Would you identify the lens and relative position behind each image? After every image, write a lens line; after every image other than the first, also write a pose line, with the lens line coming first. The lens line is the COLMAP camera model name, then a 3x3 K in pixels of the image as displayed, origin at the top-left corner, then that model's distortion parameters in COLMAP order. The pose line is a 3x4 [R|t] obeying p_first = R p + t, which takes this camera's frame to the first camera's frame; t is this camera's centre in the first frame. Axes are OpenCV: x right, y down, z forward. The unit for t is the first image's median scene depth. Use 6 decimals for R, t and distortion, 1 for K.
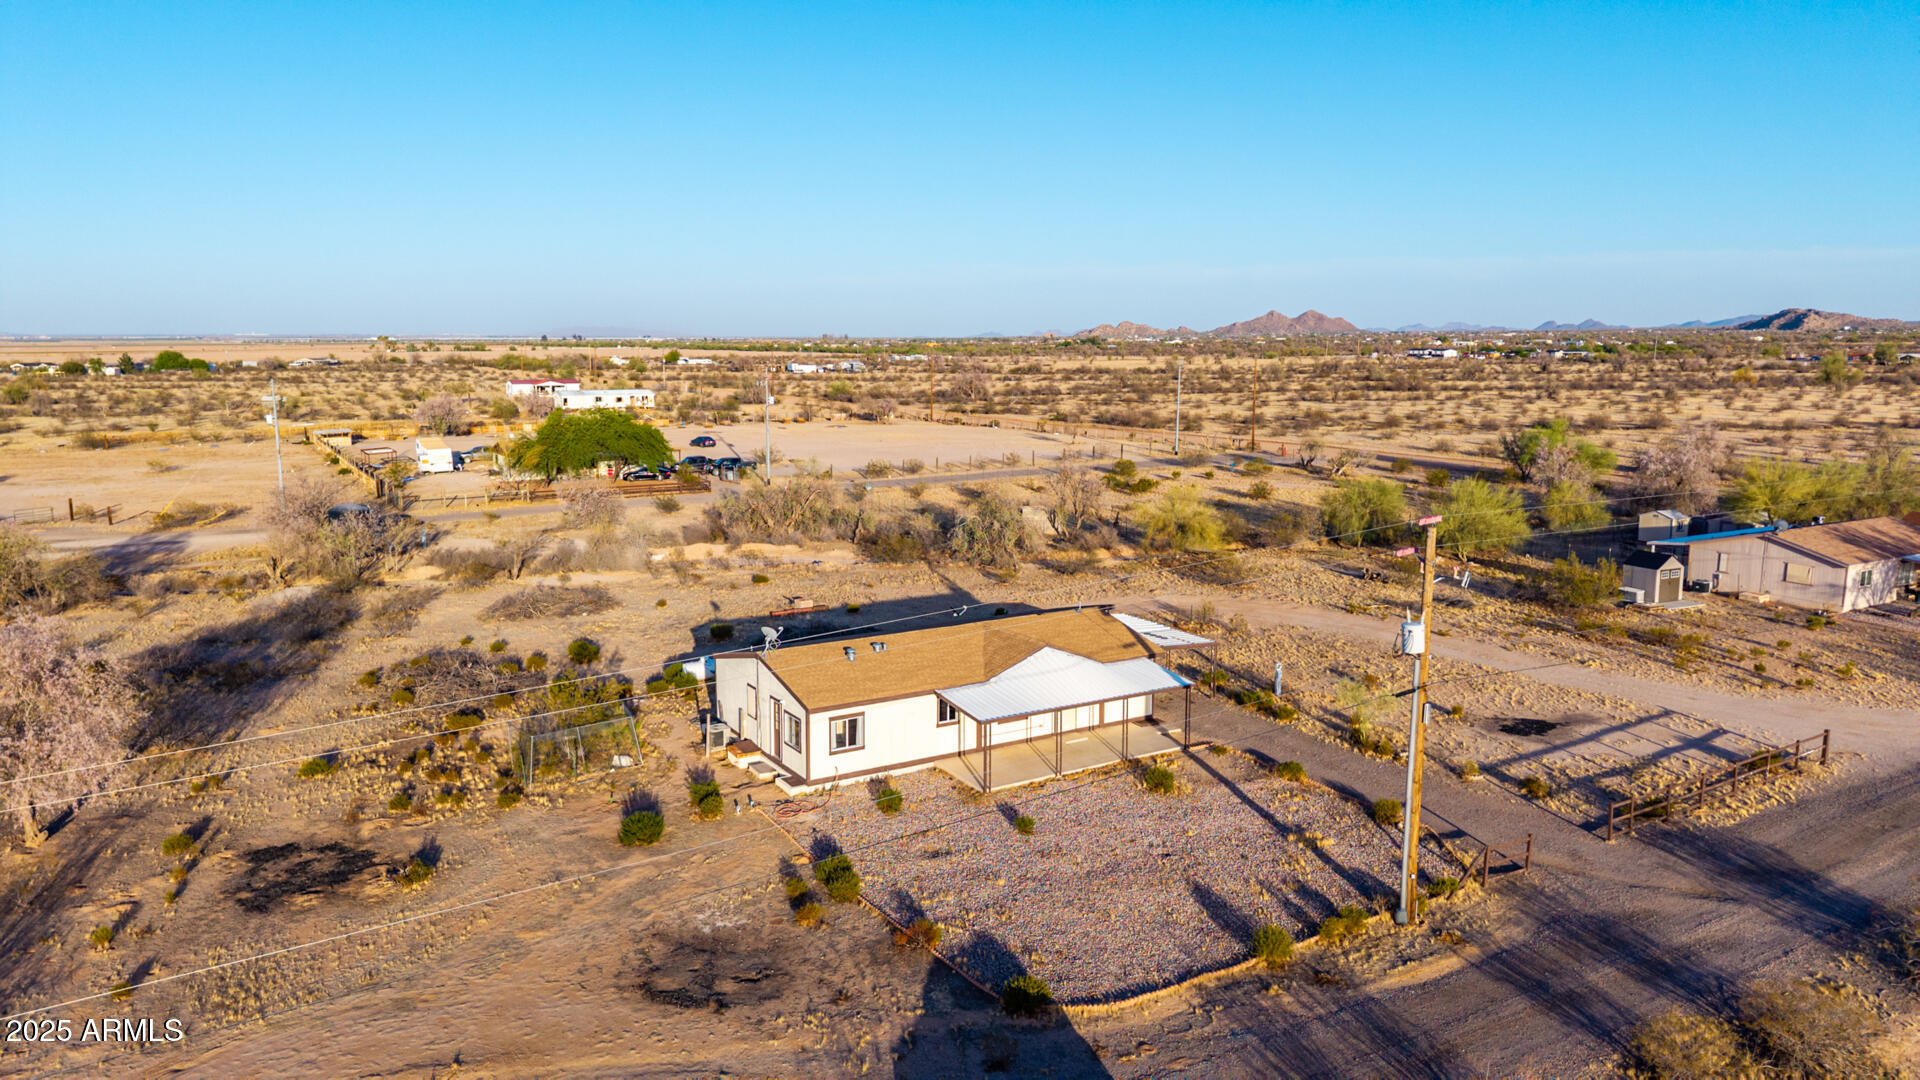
lens RADIAL K [[1372.2, 0, 956.5], [0, 1372.2, 537.1], [0, 0, 1]] dist [0.012180, 0.015897]
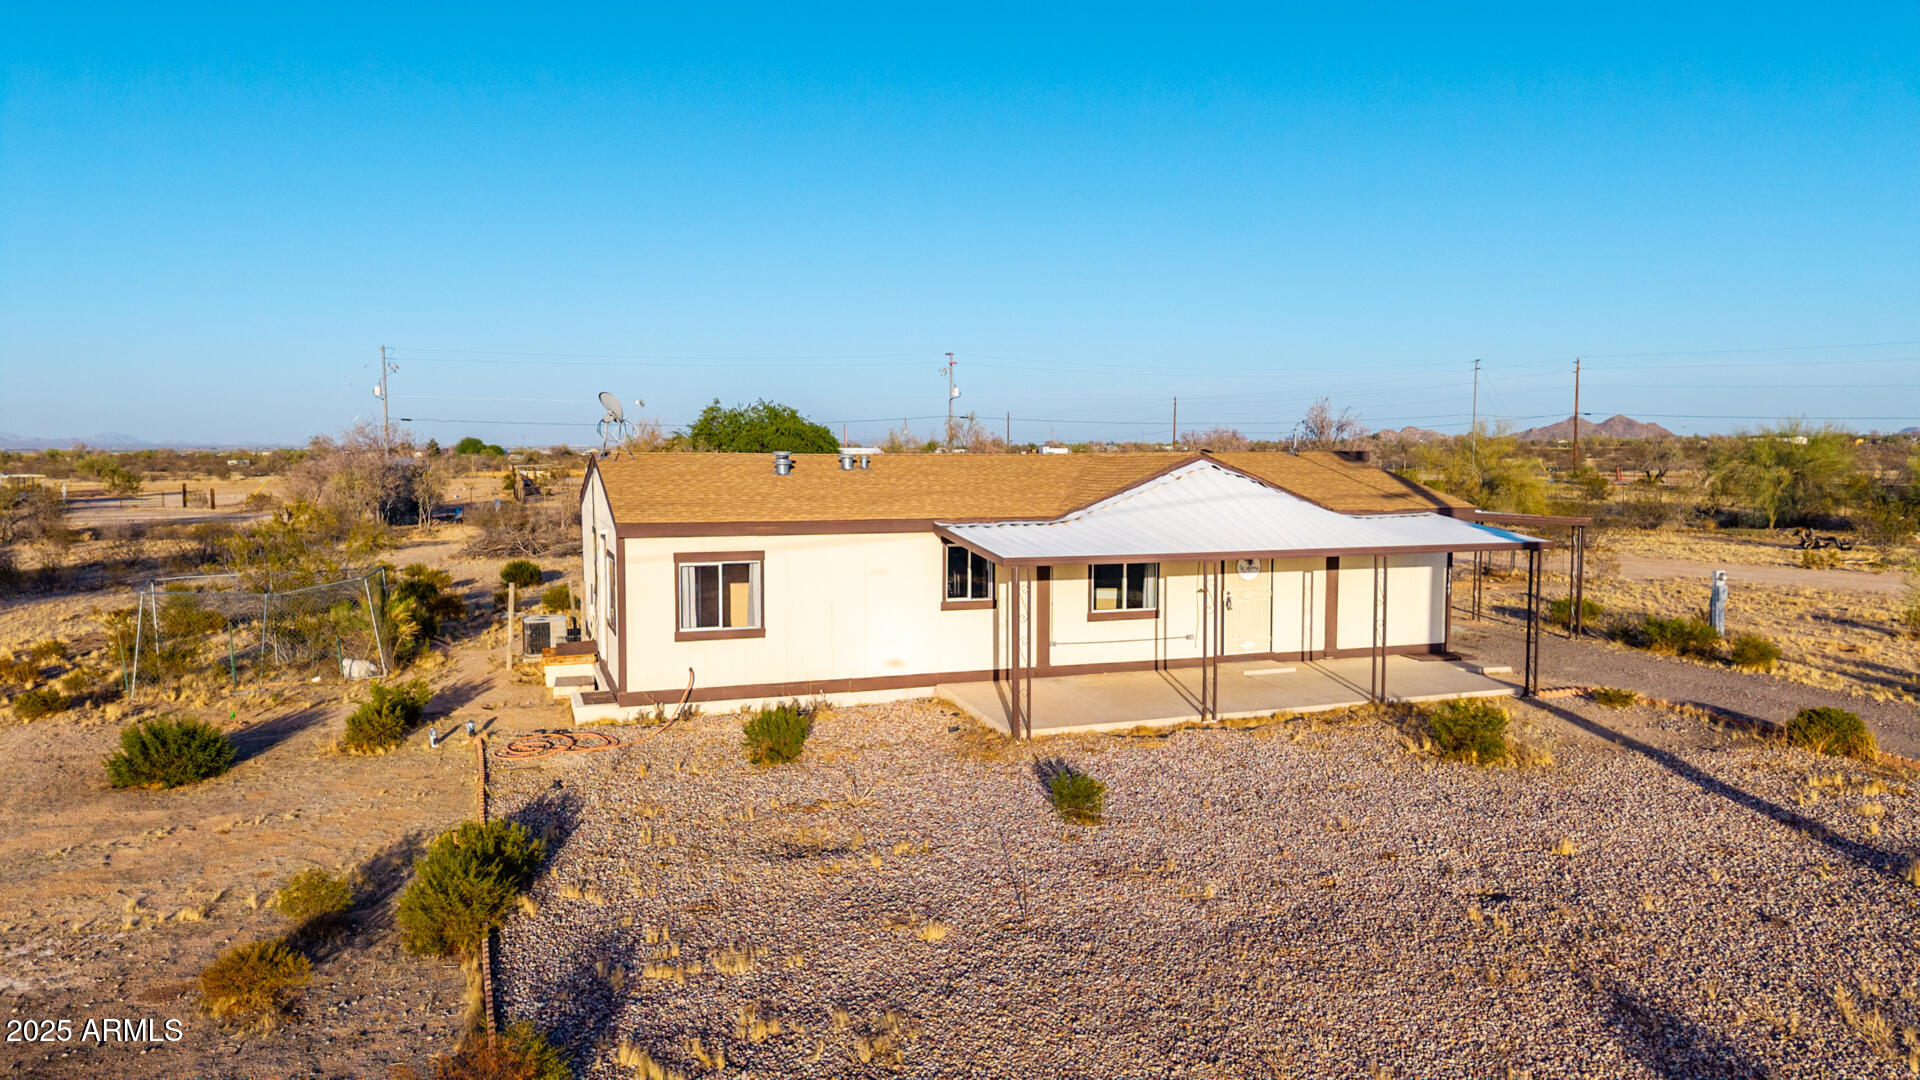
lens RADIAL K [[1305.4, 0, 966.6], [0, 1305.4, 541.4], [0, 0, 1]] dist [0.019572, -0.022282]
pose [[0.979261, 0.015644, -0.201998, 0.031862], [-0.035809, 0.994682, -0.096564, 0.062802], [0.199413, 0.101795, 0.974614, 0.231446]]
